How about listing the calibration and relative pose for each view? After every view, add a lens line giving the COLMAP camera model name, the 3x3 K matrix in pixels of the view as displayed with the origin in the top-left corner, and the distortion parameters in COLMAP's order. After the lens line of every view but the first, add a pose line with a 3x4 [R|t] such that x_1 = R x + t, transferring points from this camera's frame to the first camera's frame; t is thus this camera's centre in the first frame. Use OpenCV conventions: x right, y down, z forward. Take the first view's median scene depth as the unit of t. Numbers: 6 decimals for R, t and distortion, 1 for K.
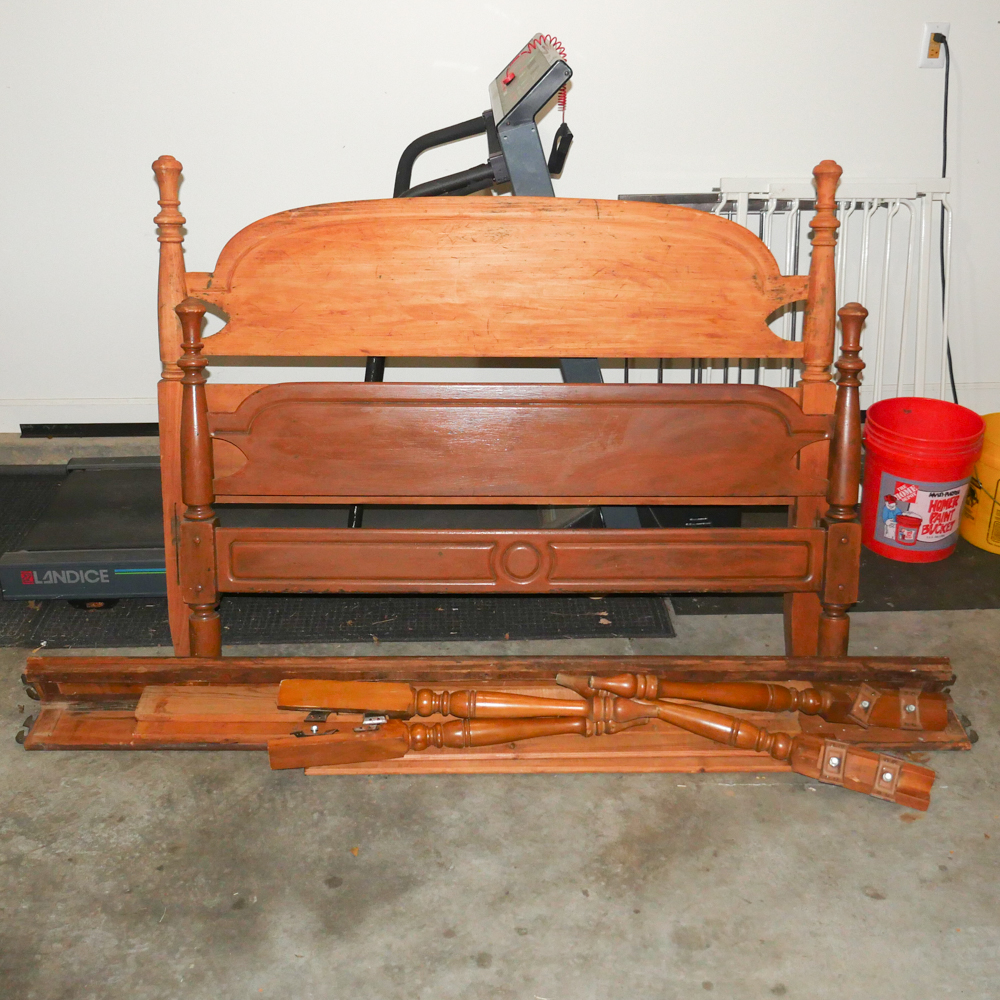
lens RADIAL K [[1156.1, 0, 521.2], [0, 1156.1, 489.2], [0, 0, 1]] dist [-0.009719, 0.000000]
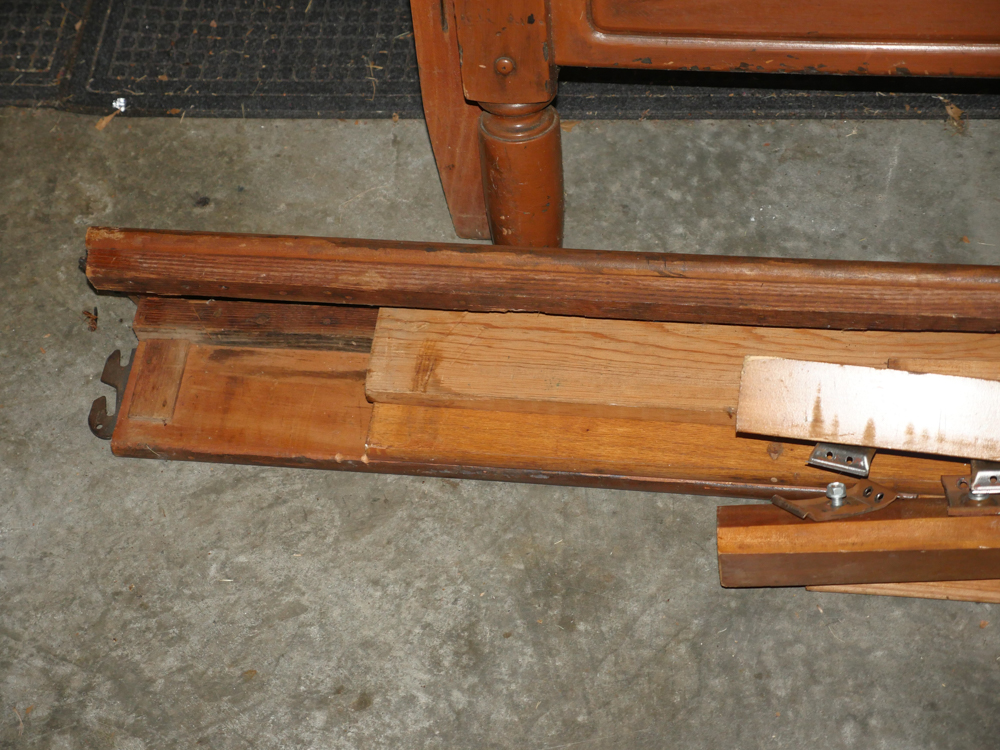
lens RADIAL K [[2001.8, 0, 500.0], [0, 2001.8, 372.6], [0, 0, 1]] dist [0.186911, 0.000000]
pose [[0.977062, 0.065565, -0.202611, -0.155840], [0.045271, 0.865730, 0.498460, -0.155104], [0.208088, -0.496198, 0.842904, 0.447573]]
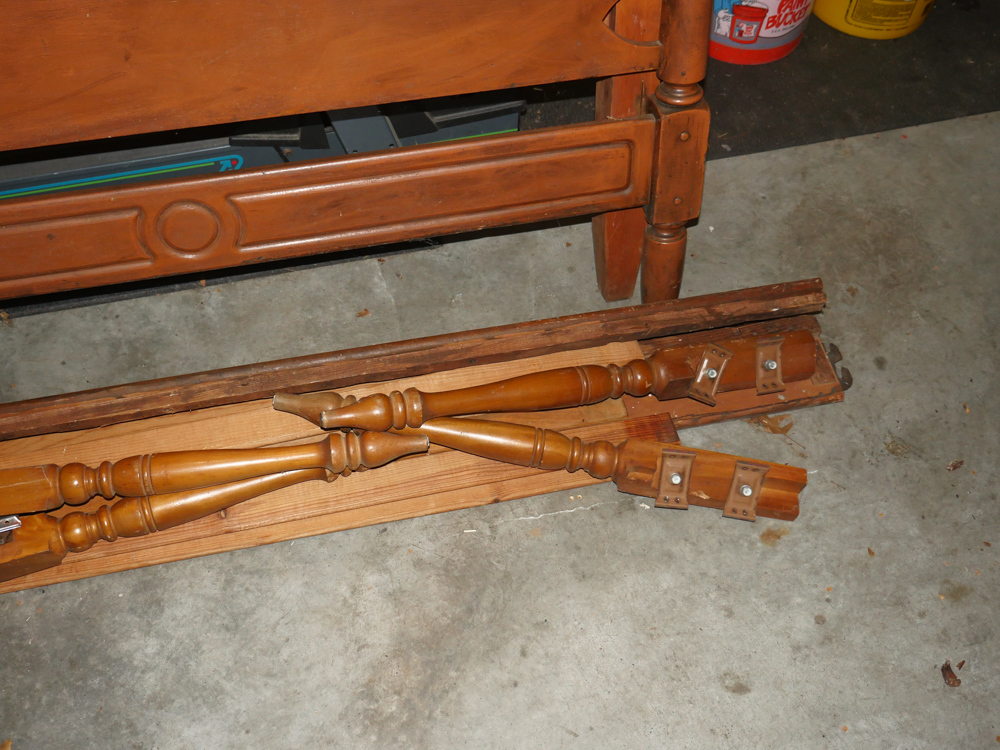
lens RADIAL K [[1071.9, 0, 498.6], [0, 1071.9, 366.4], [0, 0, 1]] dist [-0.007291, 0.000000]
pose [[0.980224, -0.149009, 0.130219, 0.084558], [0.065966, 0.866441, 0.494903, -0.160796], [-0.186572, -0.476526, 0.859136, 0.470084]]
